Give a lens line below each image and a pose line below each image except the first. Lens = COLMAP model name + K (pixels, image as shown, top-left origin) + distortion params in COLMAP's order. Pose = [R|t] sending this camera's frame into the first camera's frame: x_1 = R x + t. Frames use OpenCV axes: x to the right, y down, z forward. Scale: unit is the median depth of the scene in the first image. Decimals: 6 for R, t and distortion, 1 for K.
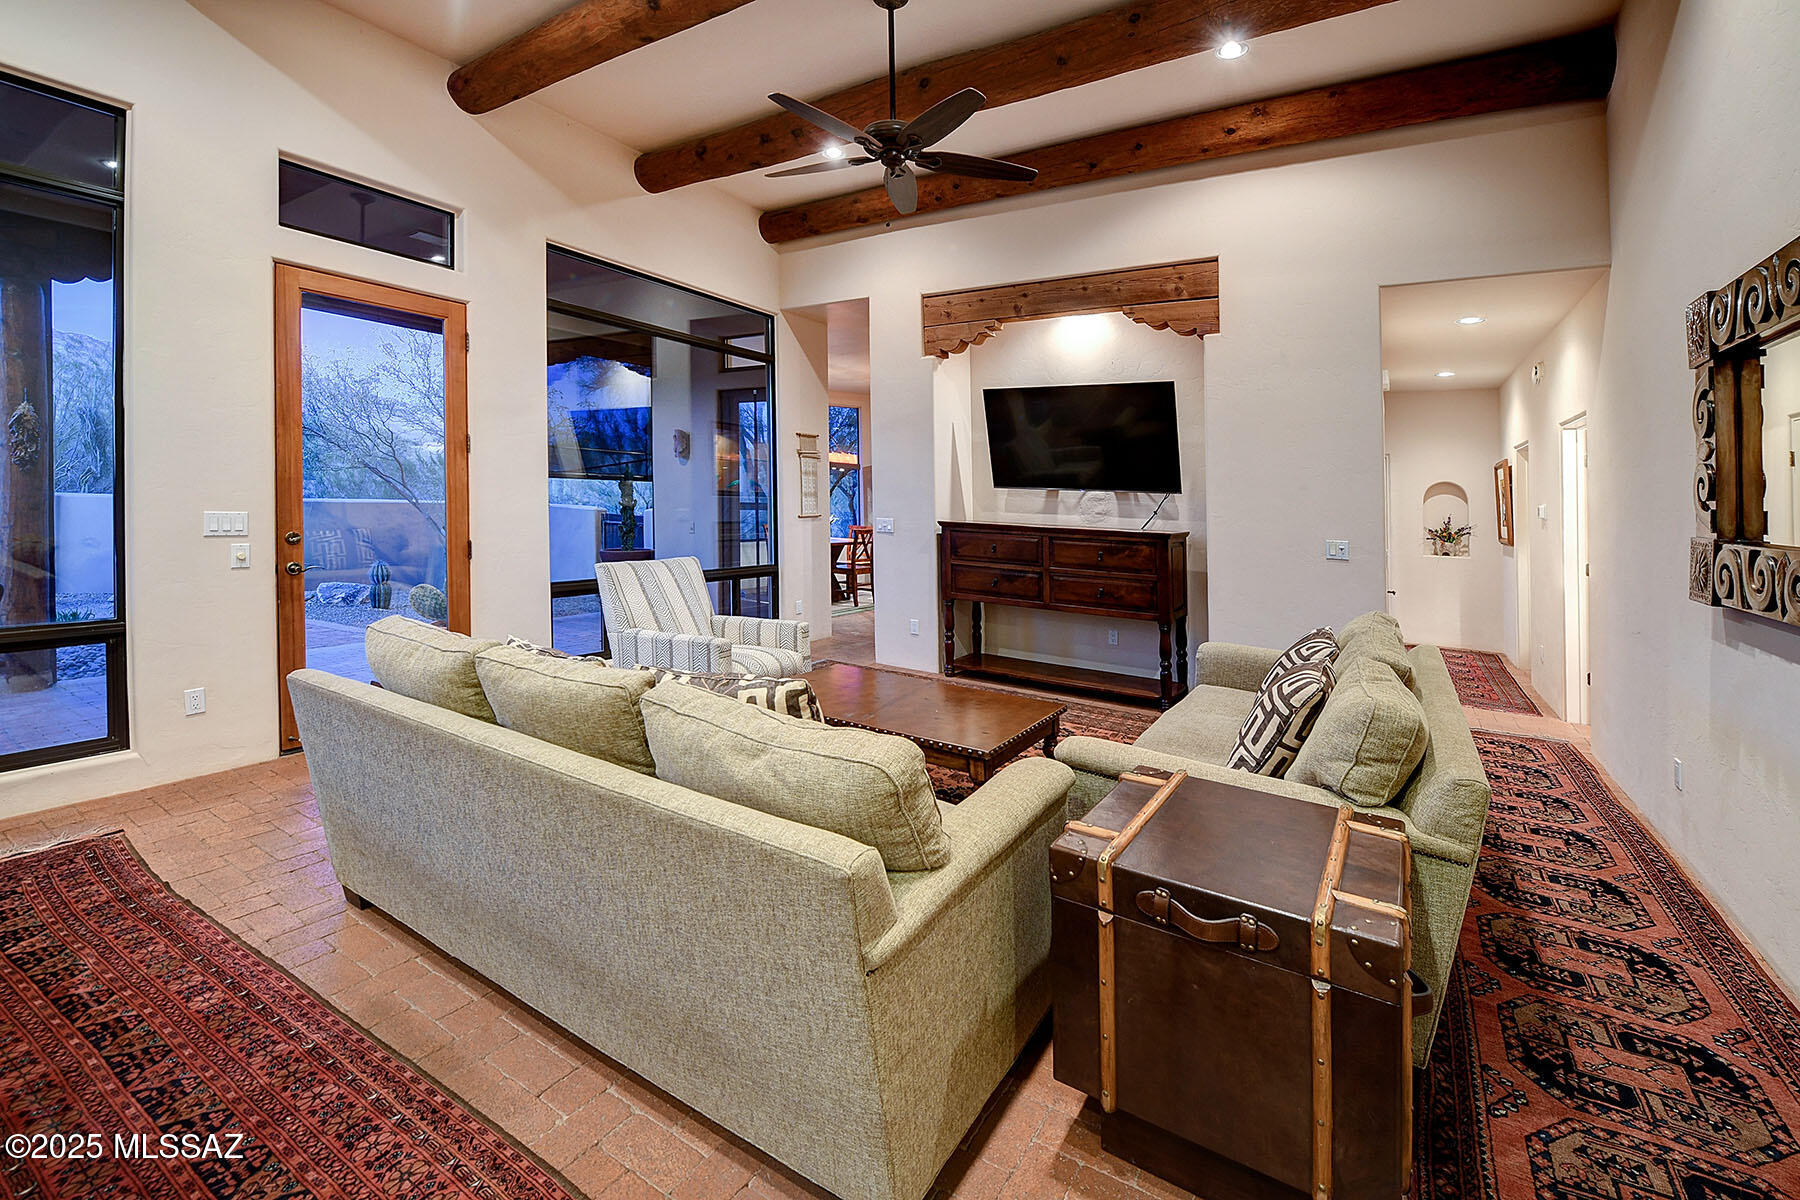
lens RADIAL K [[767.5, 0, 876.4], [0, 767.5, 470.3], [0, 0, 1]] dist [-0.018099, -0.000122]
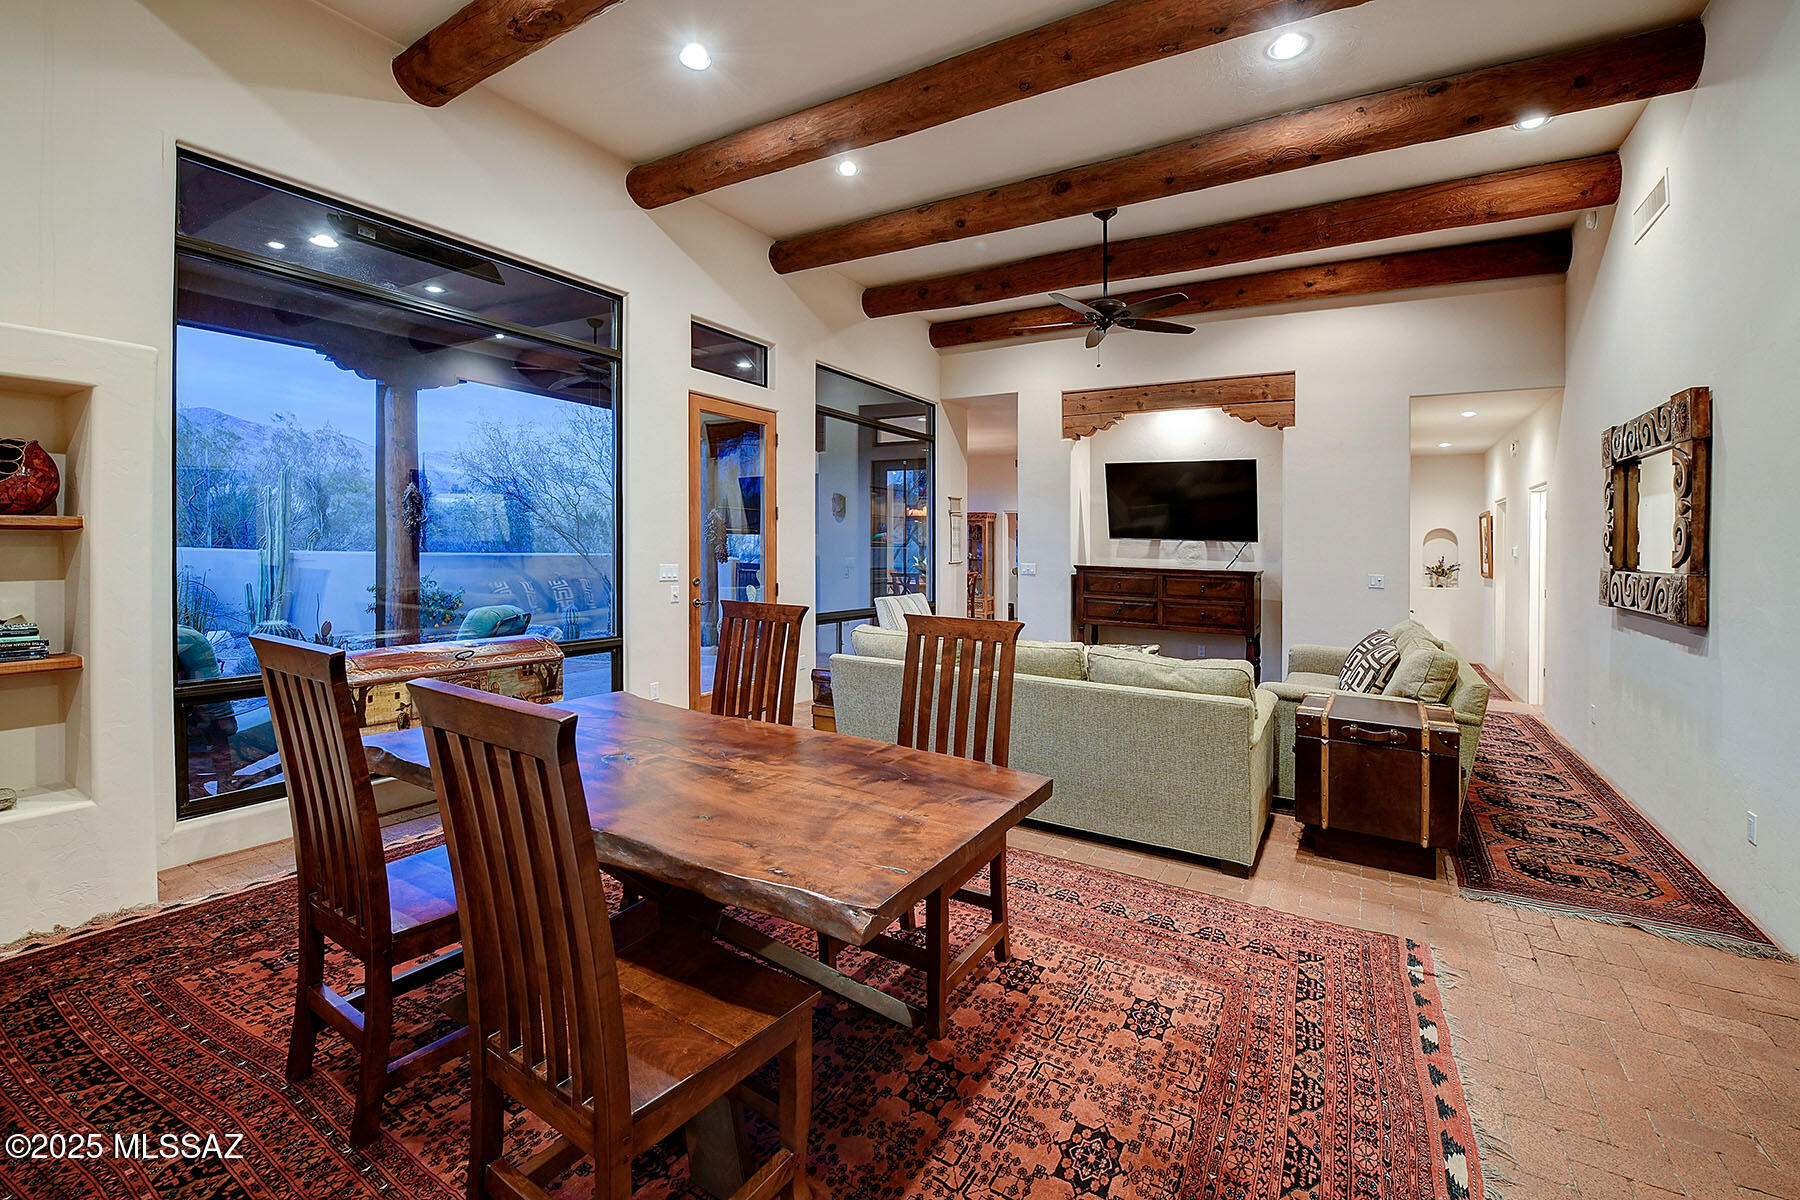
lens RADIAL K [[783.2, 0, 897.5], [0, 783.2, 552.9], [0, 0, 1]] dist [-0.018969, -0.000331]
pose [[0.998702, -0.012978, 0.049255, -0.473420], [0.010594, 0.998774, 0.048359, -0.036998], [-0.049822, -0.047775, 0.997615, -0.529142]]
